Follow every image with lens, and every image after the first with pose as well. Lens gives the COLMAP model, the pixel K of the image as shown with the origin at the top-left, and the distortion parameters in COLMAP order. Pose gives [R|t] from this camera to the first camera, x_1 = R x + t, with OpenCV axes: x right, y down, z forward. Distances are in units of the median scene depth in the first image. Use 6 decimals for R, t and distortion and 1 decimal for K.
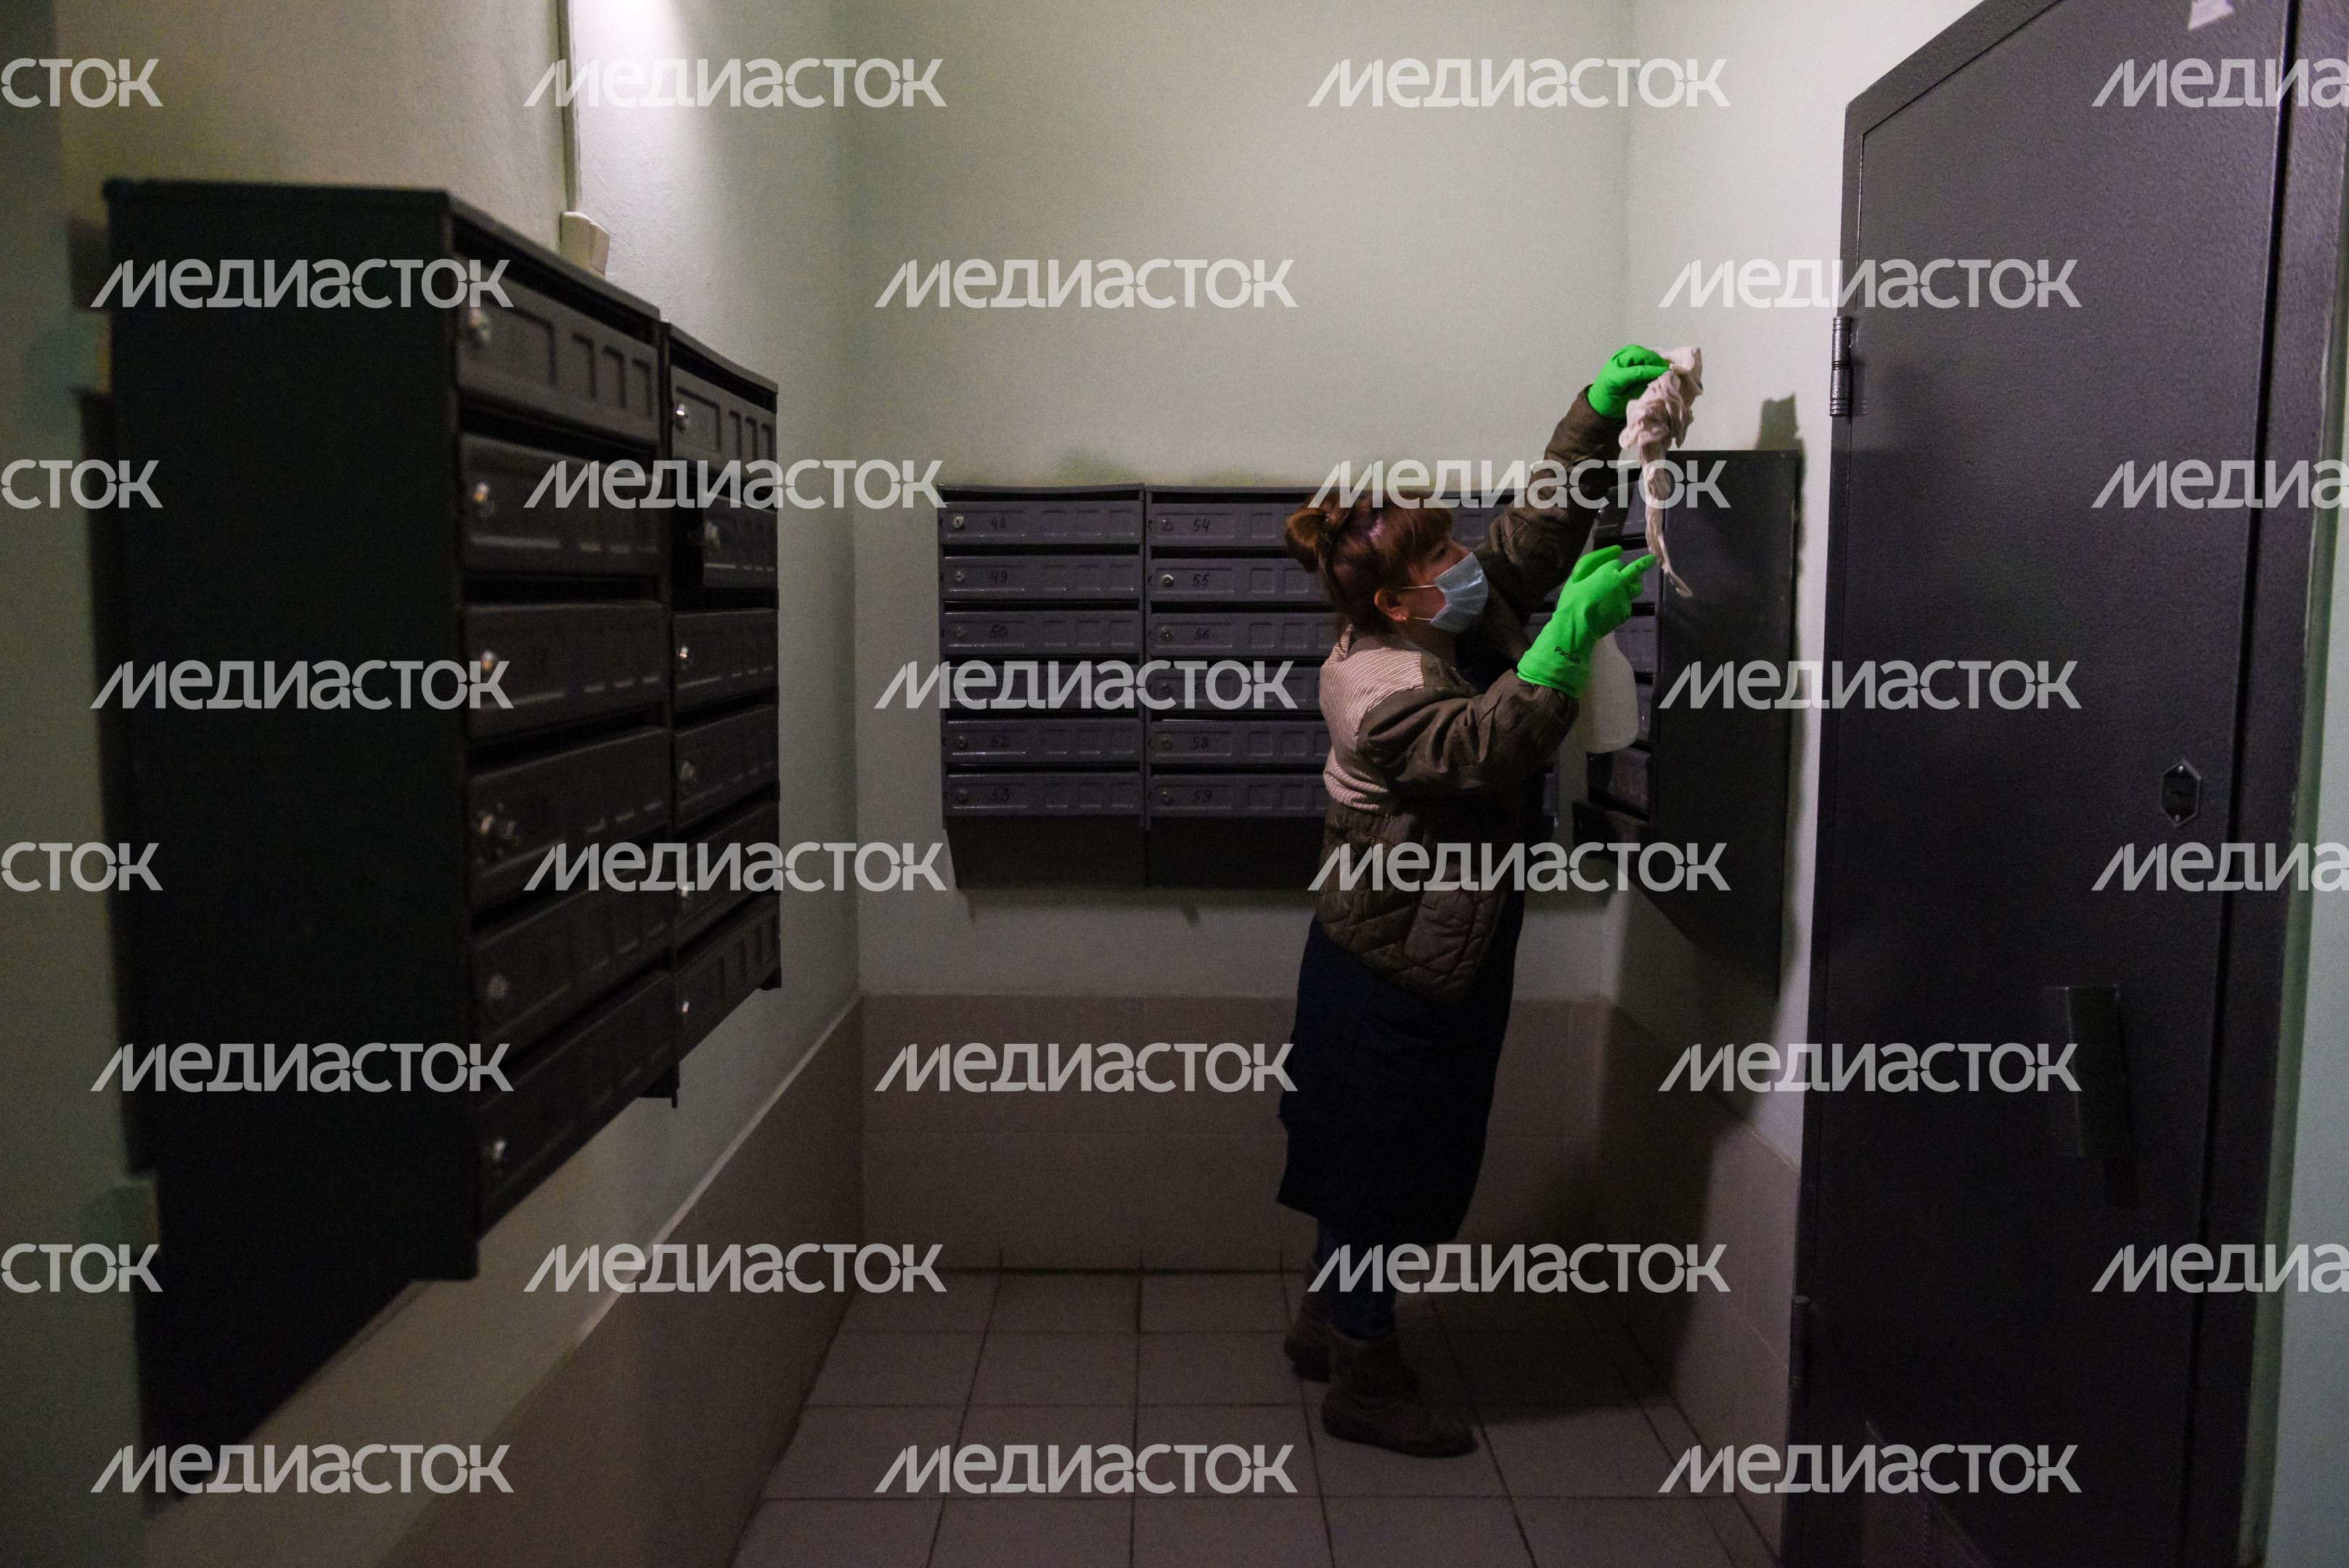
lens RADIAL K [[1646.1, 0, 1174.5], [0, 1646.1, 784.0], [0, 0, 1]] dist [0.001052, -0.000183]
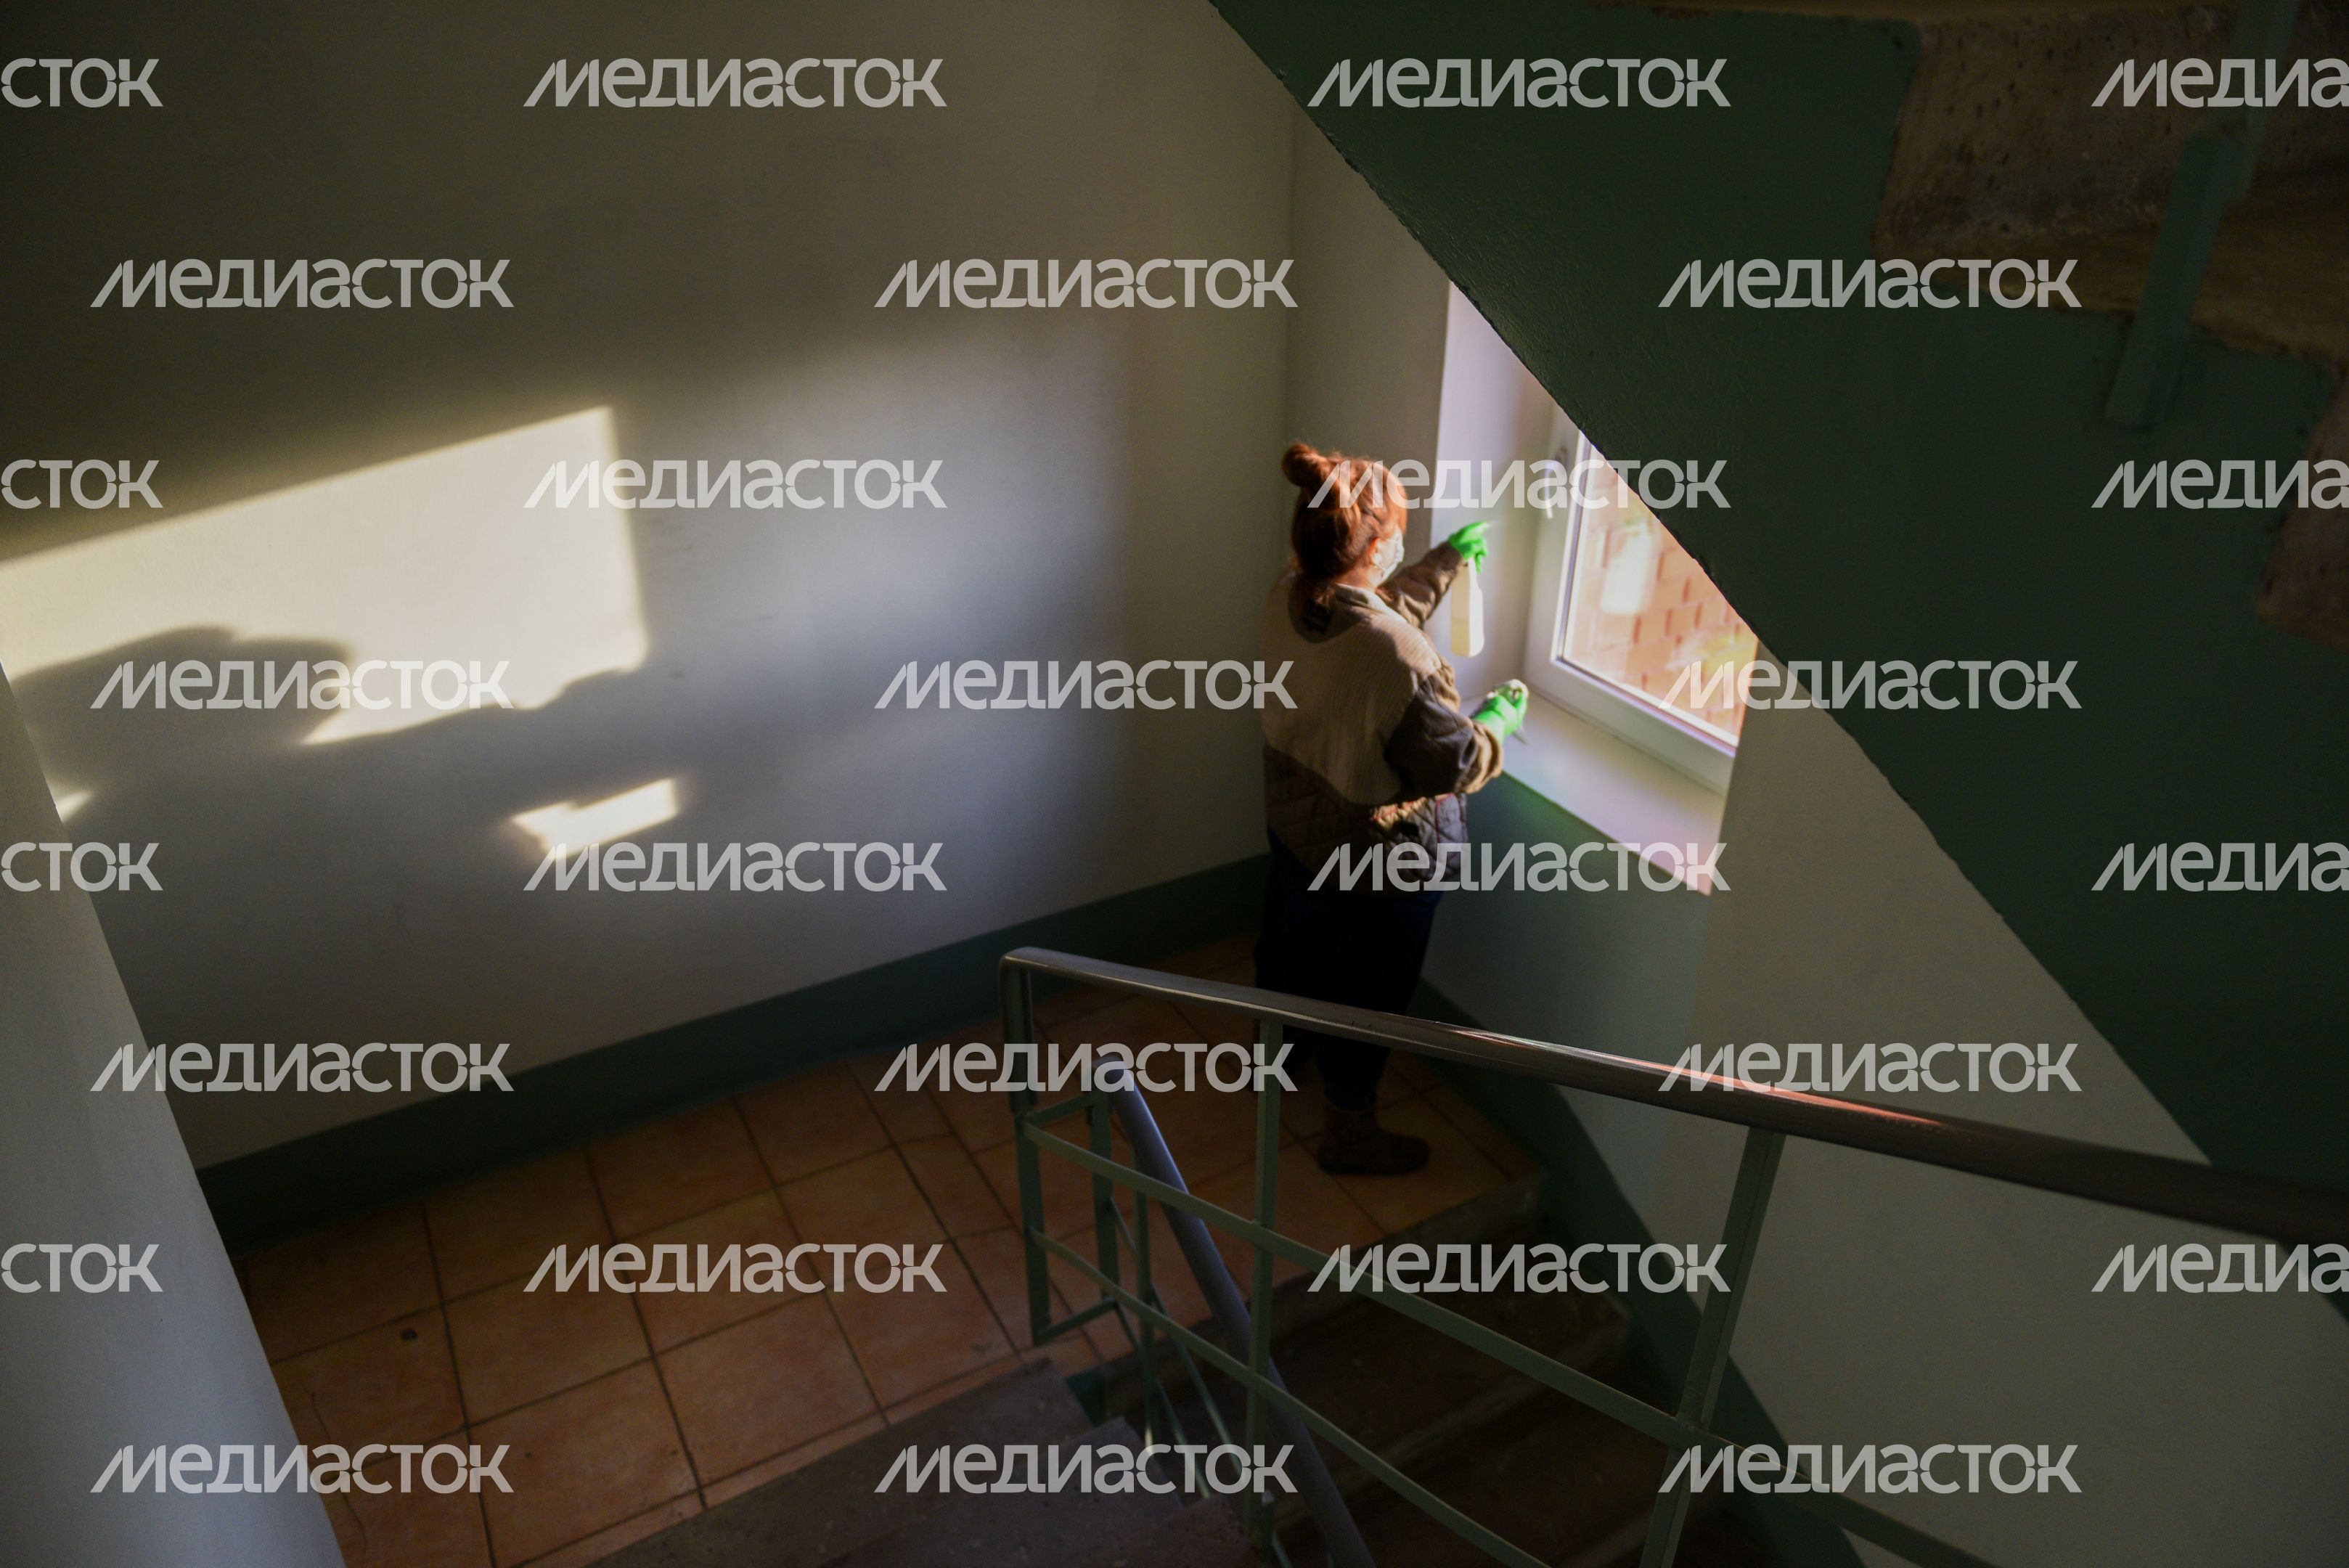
lens RADIAL K [[1646.1, 0, 1174.5], [0, 1646.1, 784.0], [0, 0, 1]] dist [0.001052, -0.000183]
pose [[1.000000, -0.000003, -0.000056, 0.000070], [0.000003, 1.000000, -0.000513, 0.476629], [0.000056, 0.000513, 1.000000, 0.000069]]
